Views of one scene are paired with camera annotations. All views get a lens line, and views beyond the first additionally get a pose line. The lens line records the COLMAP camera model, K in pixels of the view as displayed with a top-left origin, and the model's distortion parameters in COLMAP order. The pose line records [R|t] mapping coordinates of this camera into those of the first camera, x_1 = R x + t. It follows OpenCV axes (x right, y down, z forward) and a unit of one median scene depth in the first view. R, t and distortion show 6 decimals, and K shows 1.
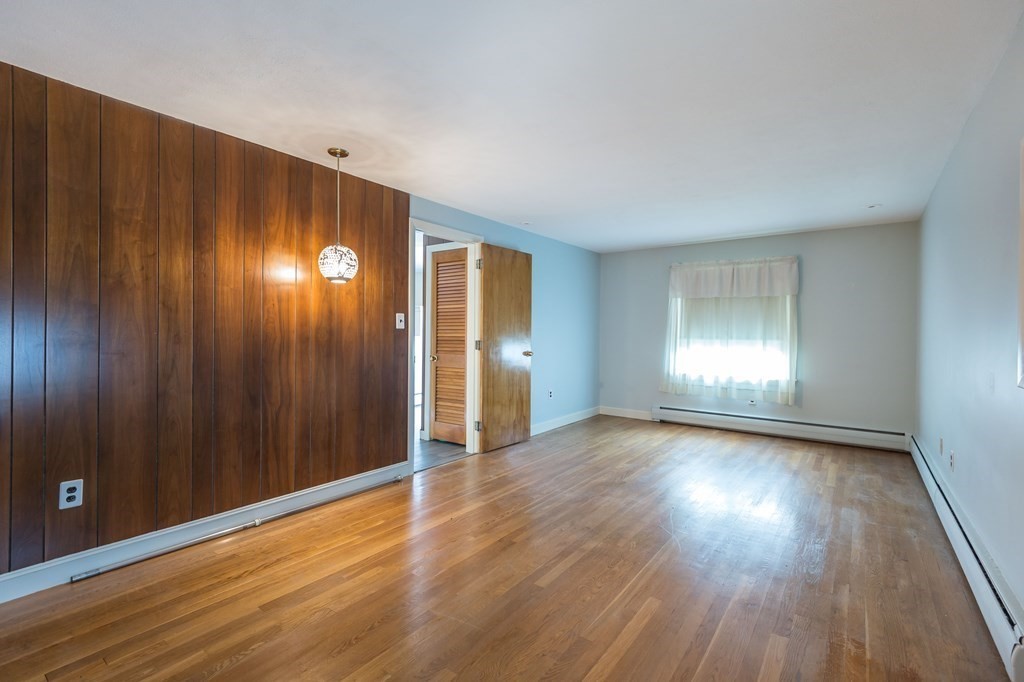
lens RADIAL K [[460.7, 0, 519.3], [0, 460.7, 341.8], [0, 0, 1]] dist [0.048420, -0.027620]
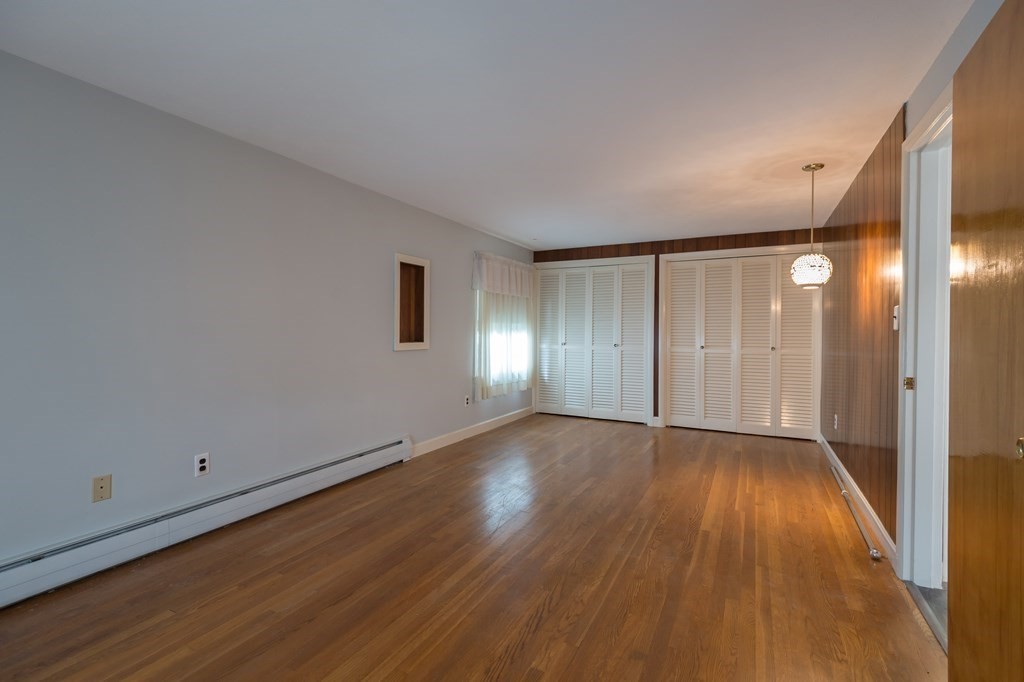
lens RADIAL K [[460.7, 0, 519.3], [0, 460.7, 341.8], [0, 0, 1]] dist [0.048420, -0.027620]
pose [[-0.985419, -0.004561, -0.170081, 0.399893], [-0.011724, 0.999085, 0.041131, -0.036763], [0.169738, 0.042525, -0.984571, 1.721274]]
